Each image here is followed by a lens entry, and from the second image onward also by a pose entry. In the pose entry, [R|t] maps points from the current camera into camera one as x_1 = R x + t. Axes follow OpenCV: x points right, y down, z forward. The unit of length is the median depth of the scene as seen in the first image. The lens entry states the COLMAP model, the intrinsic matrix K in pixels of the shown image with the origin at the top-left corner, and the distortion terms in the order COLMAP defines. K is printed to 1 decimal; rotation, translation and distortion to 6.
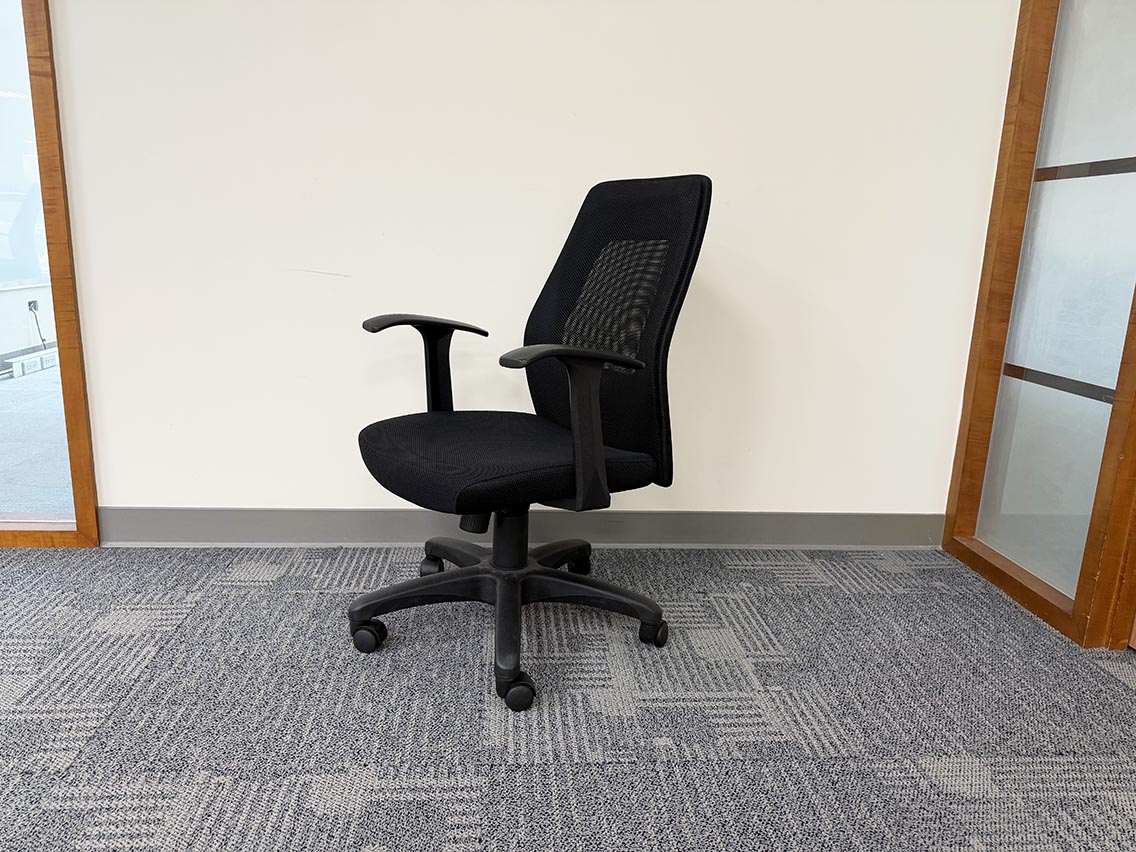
lens RADIAL K [[788.1, 0, 548.9], [0, 788.1, 428.1], [0, 0, 1]] dist [0.003079, -0.012447]
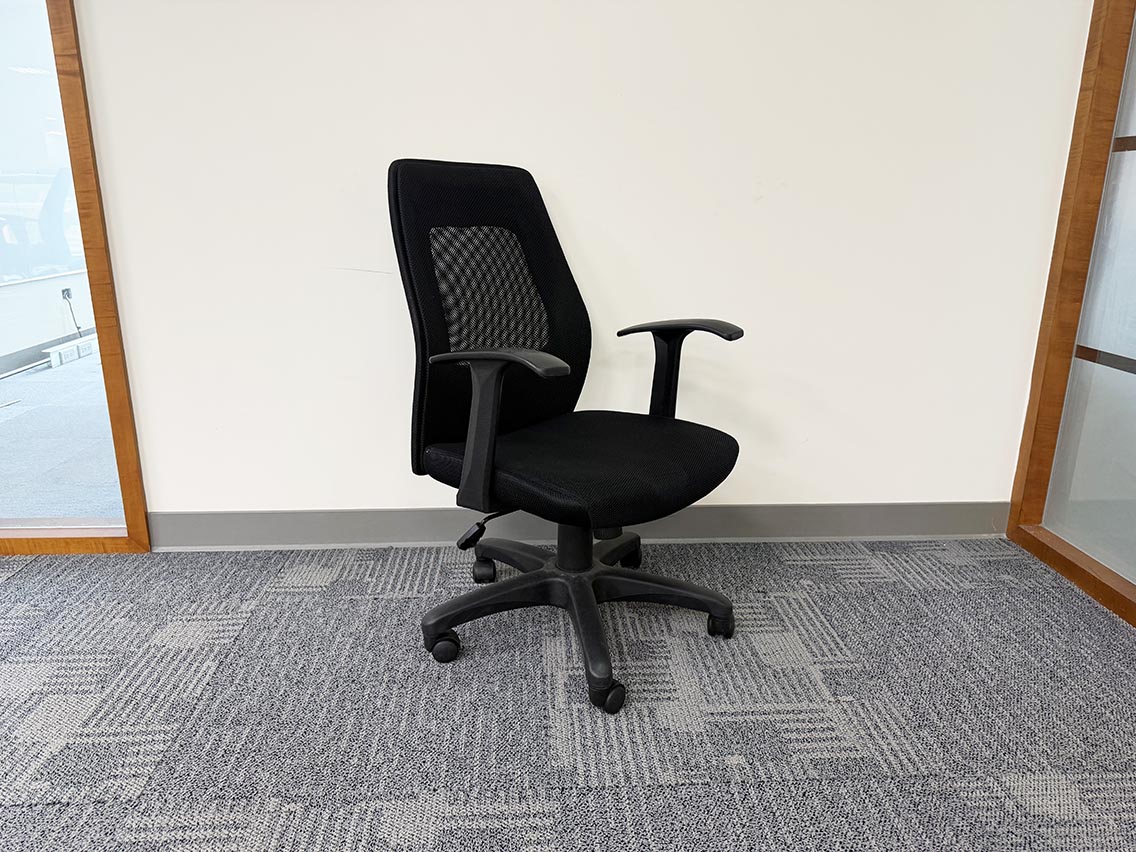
lens RADIAL K [[788.1, 0, 552.6], [0, 788.1, 433.4], [0, 0, 1]] dist [0.003079, -0.012447]
pose [[0.999305, -0.020748, -0.030974, -0.033409], [0.022372, 0.998342, 0.053041, -0.049260], [0.029822, -0.053697, 0.998112, 0.031349]]
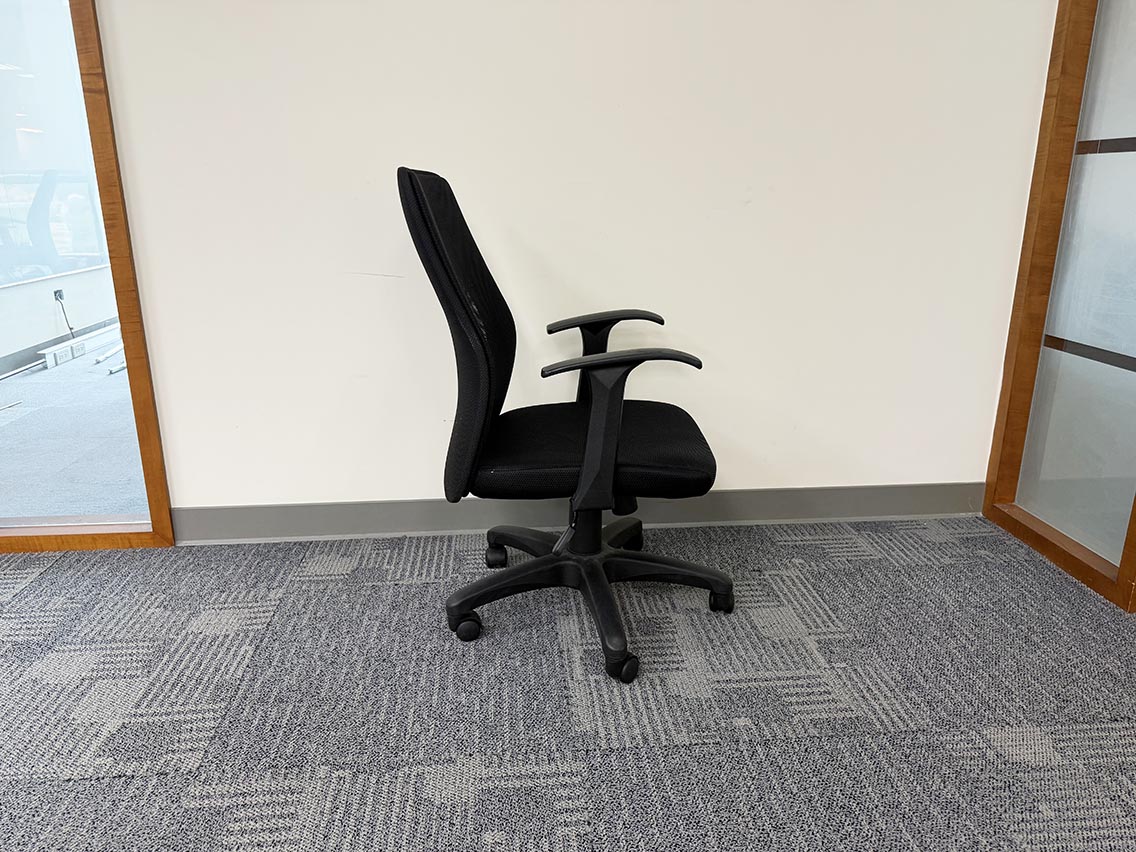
lens RADIAL K [[788.1, 0, 546.0], [0, 788.1, 428.1], [0, 0, 1]] dist [0.003079, -0.012447]
pose [[0.999207, -0.038302, -0.010876, -0.073849], [0.038882, 0.997480, 0.059353, -0.057666], [0.008575, -0.059729, 0.998178, -0.036870]]
